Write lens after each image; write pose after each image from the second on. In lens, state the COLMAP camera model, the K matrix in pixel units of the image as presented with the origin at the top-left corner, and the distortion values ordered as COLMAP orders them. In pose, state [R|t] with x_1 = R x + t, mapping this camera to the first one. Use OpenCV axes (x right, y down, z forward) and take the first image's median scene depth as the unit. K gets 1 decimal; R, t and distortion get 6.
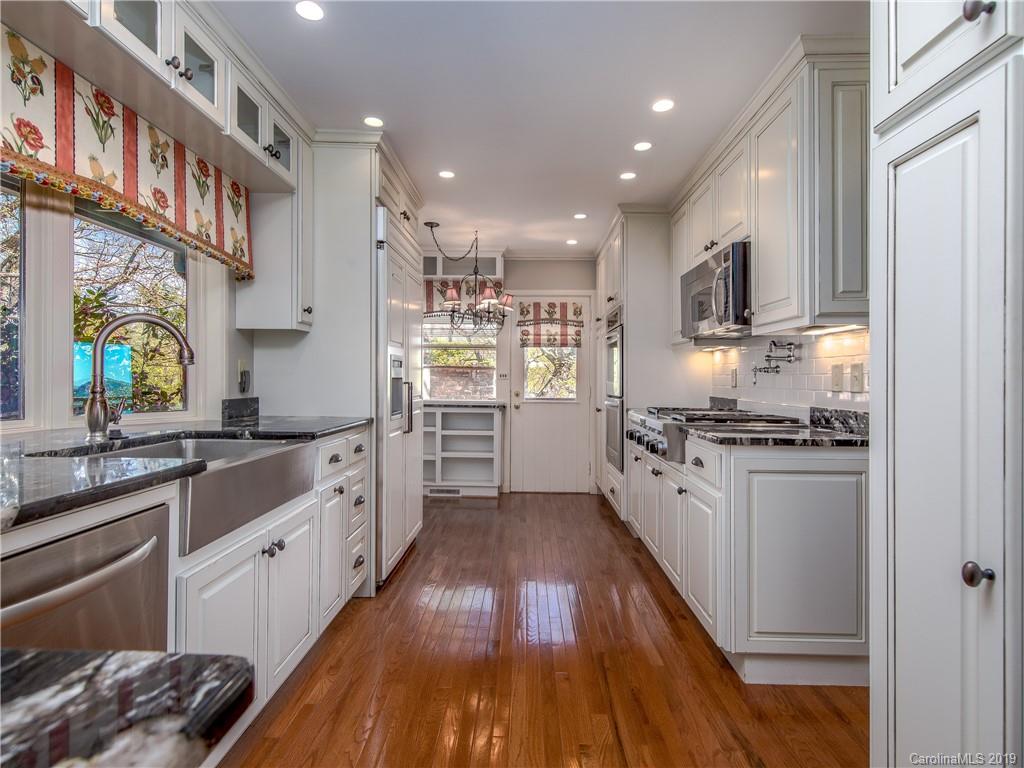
lens RADIAL K [[539.8, 0, 512.0], [0, 539.8, 384.0], [0, 0, 1]] dist [-0.002252, -0.000624]
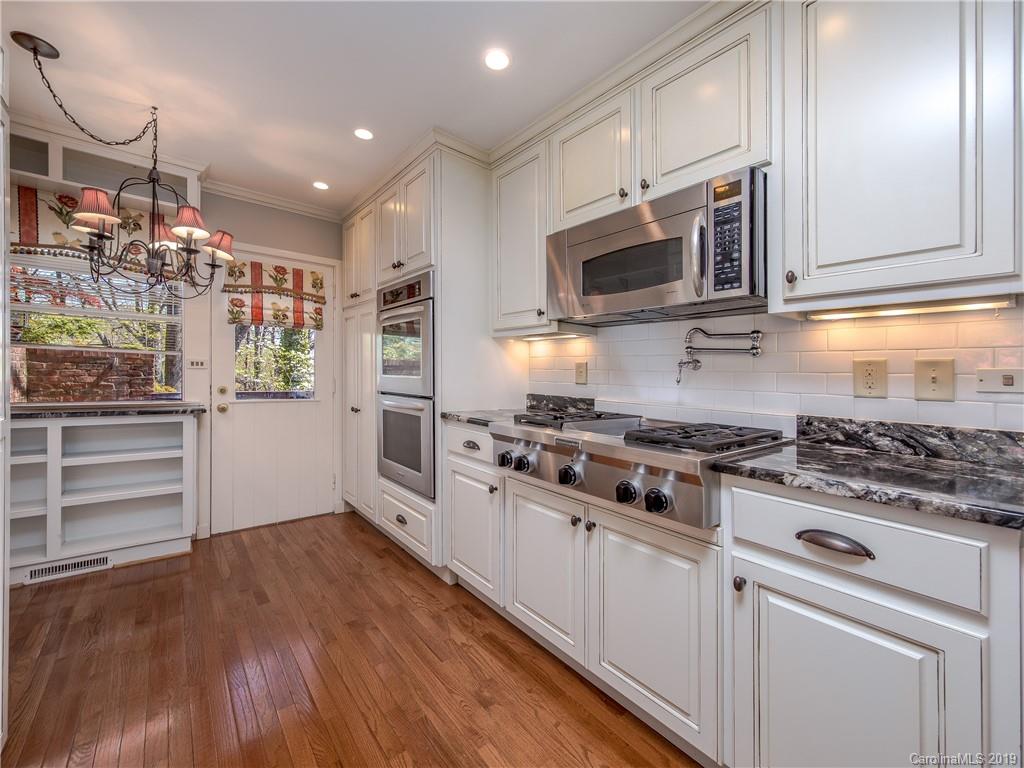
lens RADIAL K [[410.8, 0, 511.8], [0, 410.8, 378.5], [0, 0, 1]] dist [0.001432, -0.000218]
pose [[0.753808, 0.000423, 0.657095, -0.059675], [-0.008842, 0.999916, 0.009500, -0.005116], [-0.657036, -0.012972, 0.753748, 0.377917]]
